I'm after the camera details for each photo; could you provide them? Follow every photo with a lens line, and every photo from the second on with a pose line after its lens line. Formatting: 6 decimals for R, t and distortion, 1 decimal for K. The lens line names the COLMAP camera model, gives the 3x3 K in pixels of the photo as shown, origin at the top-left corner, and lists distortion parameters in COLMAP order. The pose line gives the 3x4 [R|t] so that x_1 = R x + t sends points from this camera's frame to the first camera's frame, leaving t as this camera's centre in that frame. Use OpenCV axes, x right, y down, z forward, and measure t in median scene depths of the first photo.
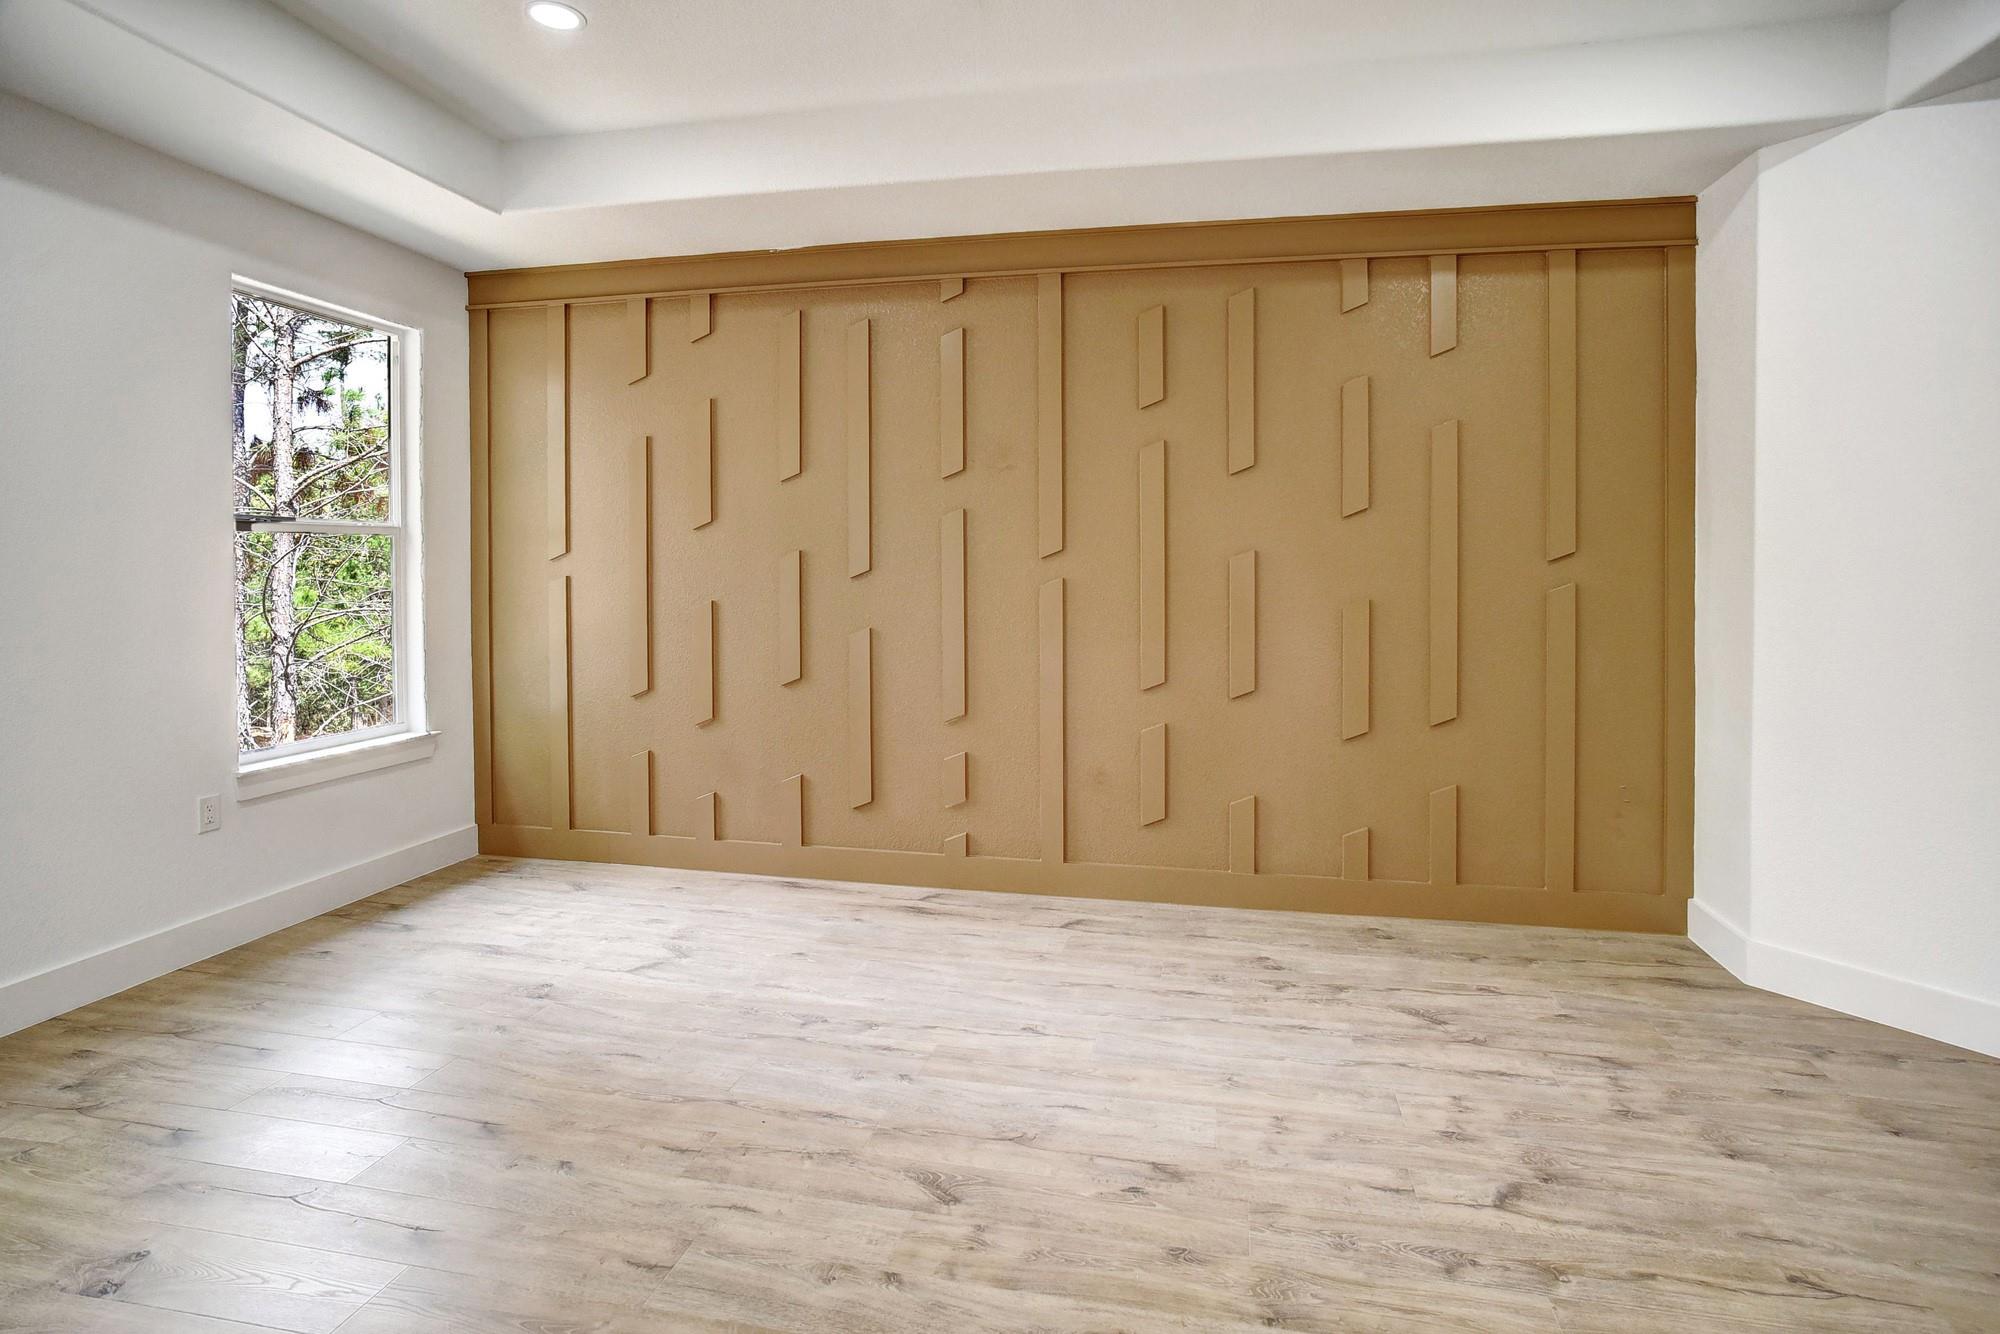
lens RADIAL K [[1056.3, 0, 994.9], [0, 1056.3, 577.9], [0, 0, 1]] dist [-0.061803, 0.037325]
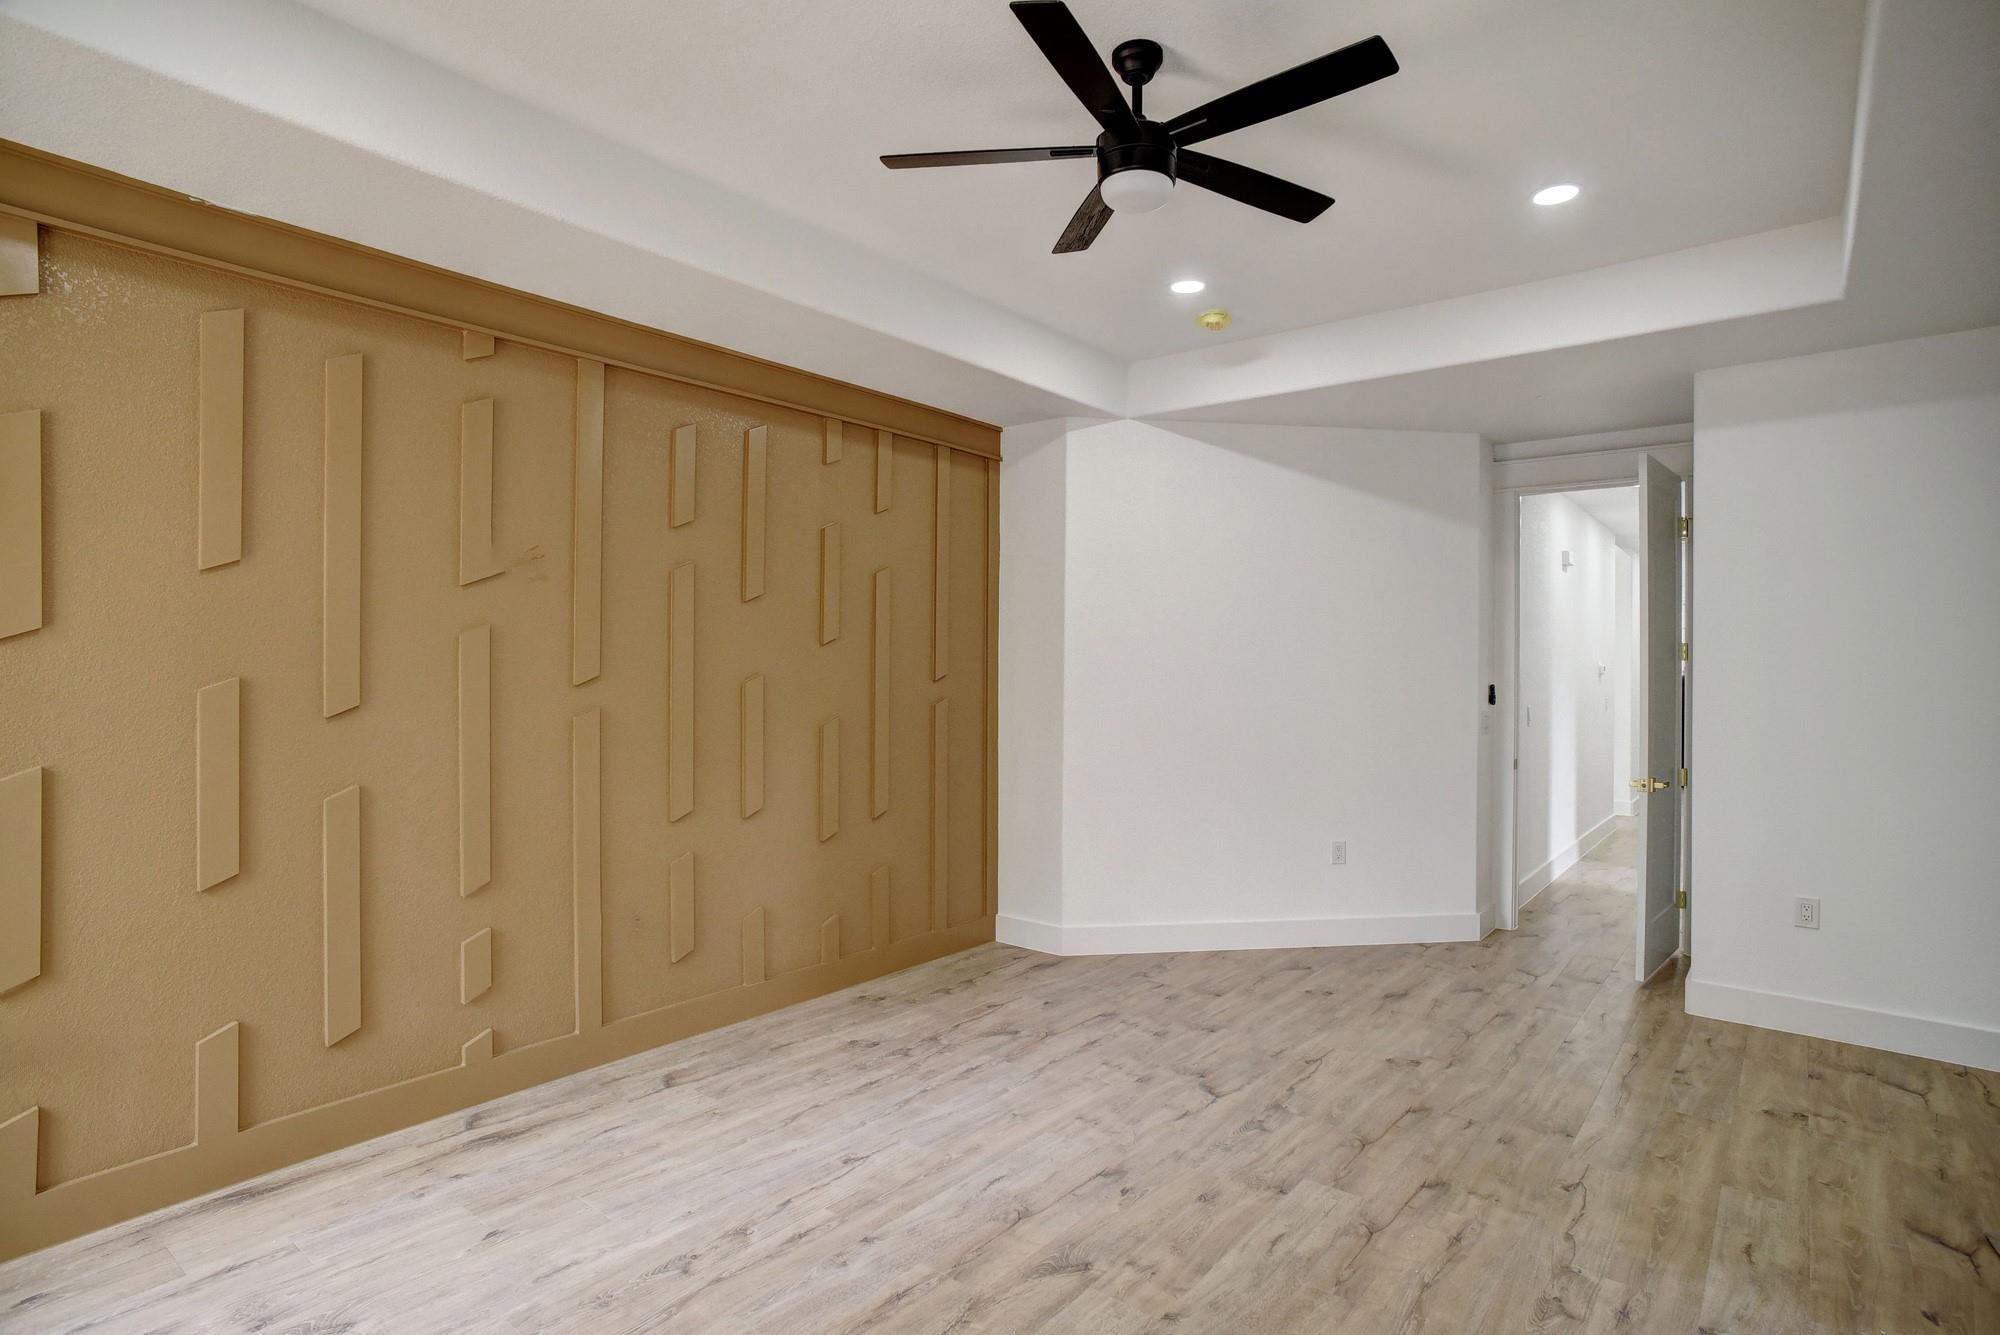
lens RADIAL K [[1075.5, 0, 1000.0], [0, 1075.5, 667.5], [0, 0, 1]] dist [-0.076708, 0.063494]
pose [[0.433307, -0.002947, 0.901242, -0.772262], [0.008161, 0.999966, -0.000653, -0.037791], [-0.901210, 0.007638, 0.433316, 0.398959]]
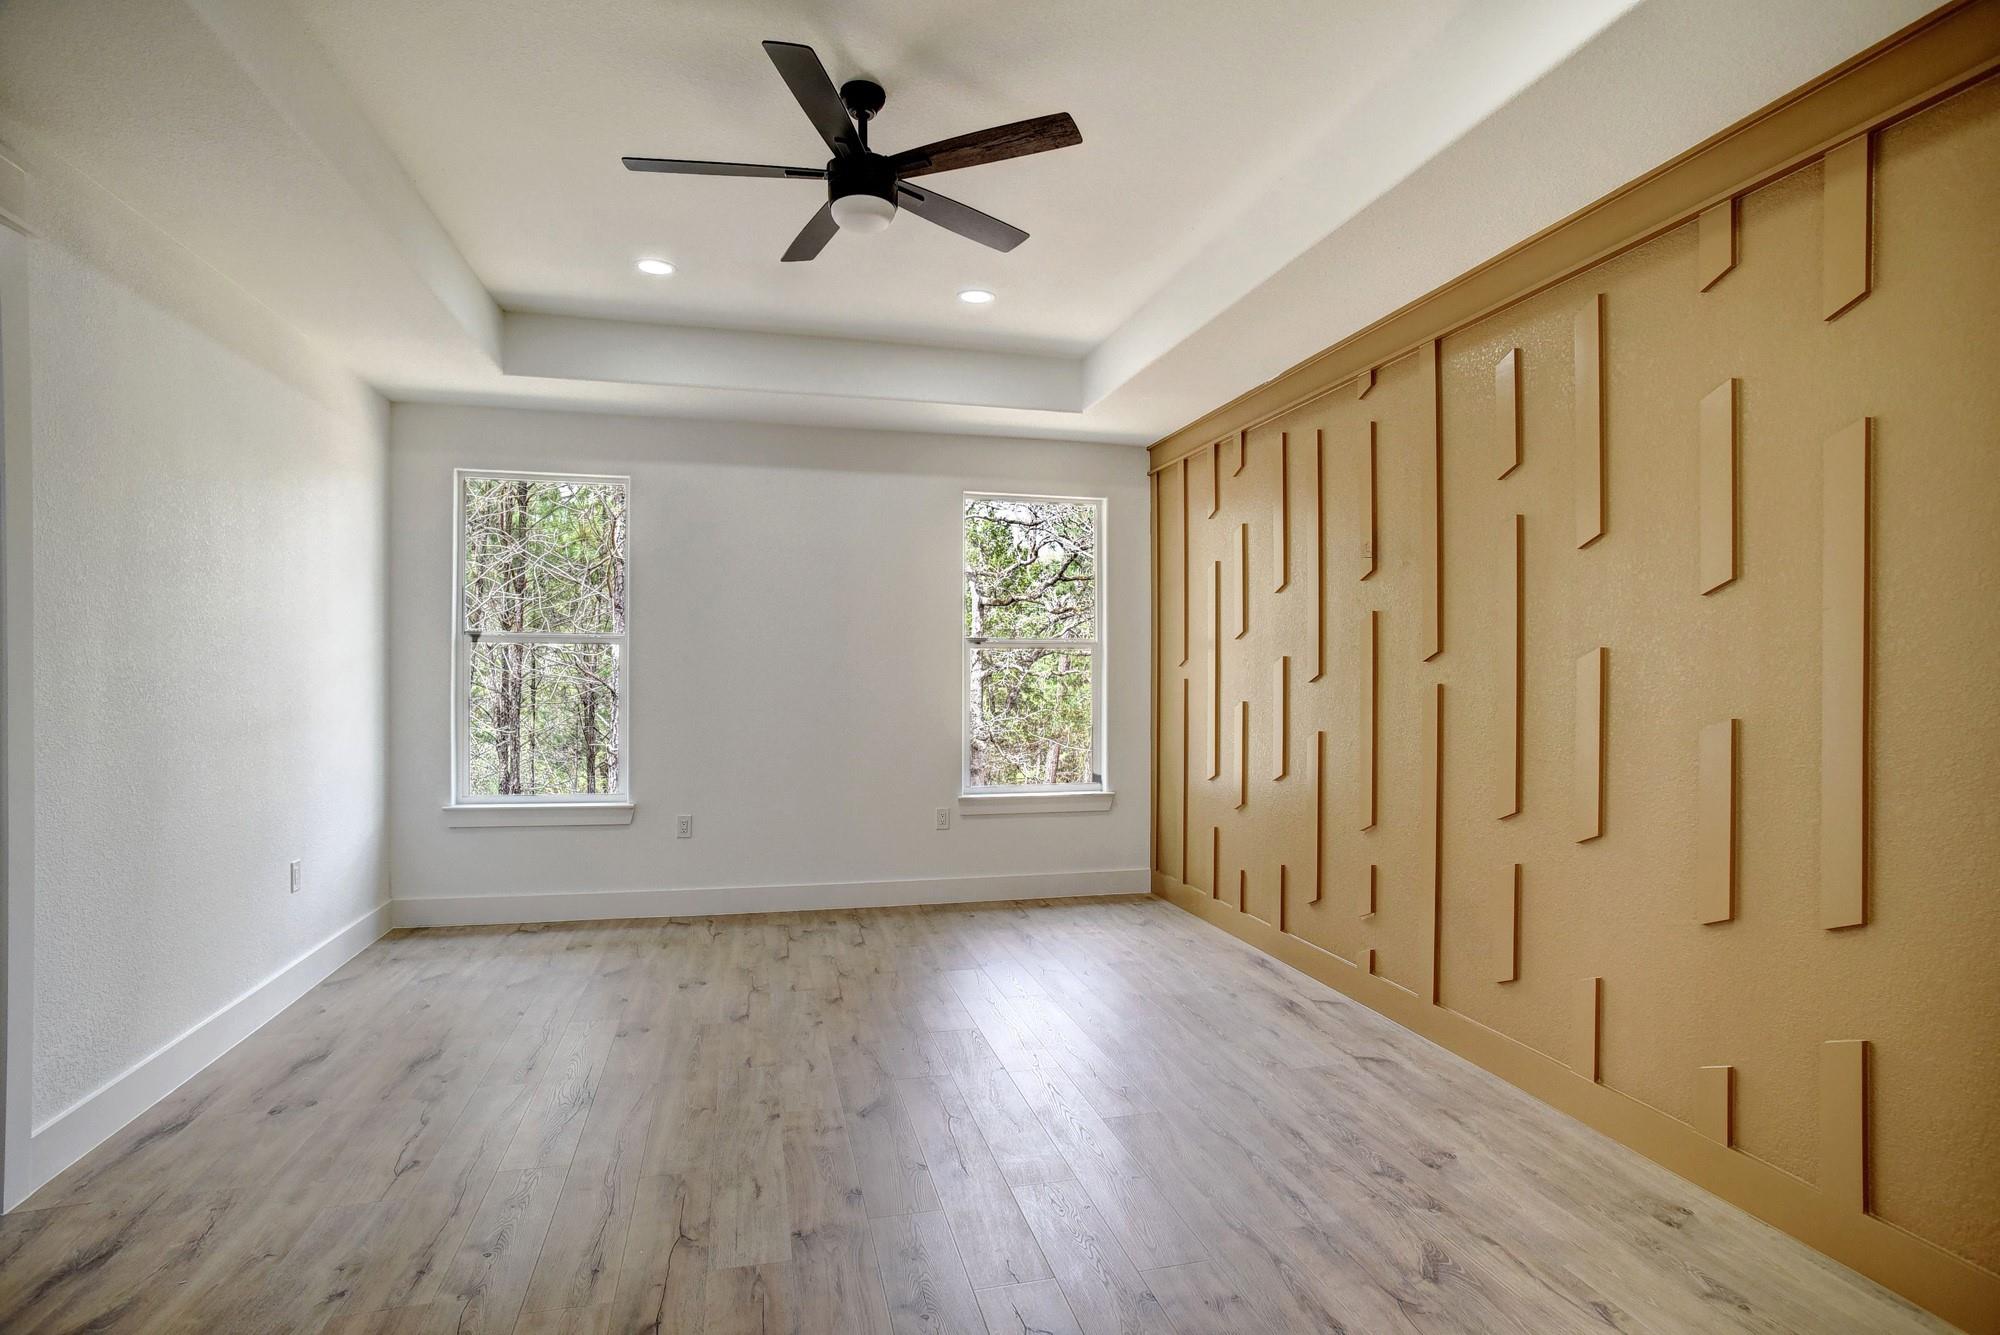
lens RADIAL K [[1075.5, 0, 1000.0], [0, 1075.5, 667.5], [0, 0, 1]] dist [-0.076708, 0.063494]
pose [[0.428941, -0.004770, -0.903320, 0.929234], [-0.010878, 0.999886, -0.010445, 0.002218], [0.903267, 0.014306, 0.428841, 0.371531]]
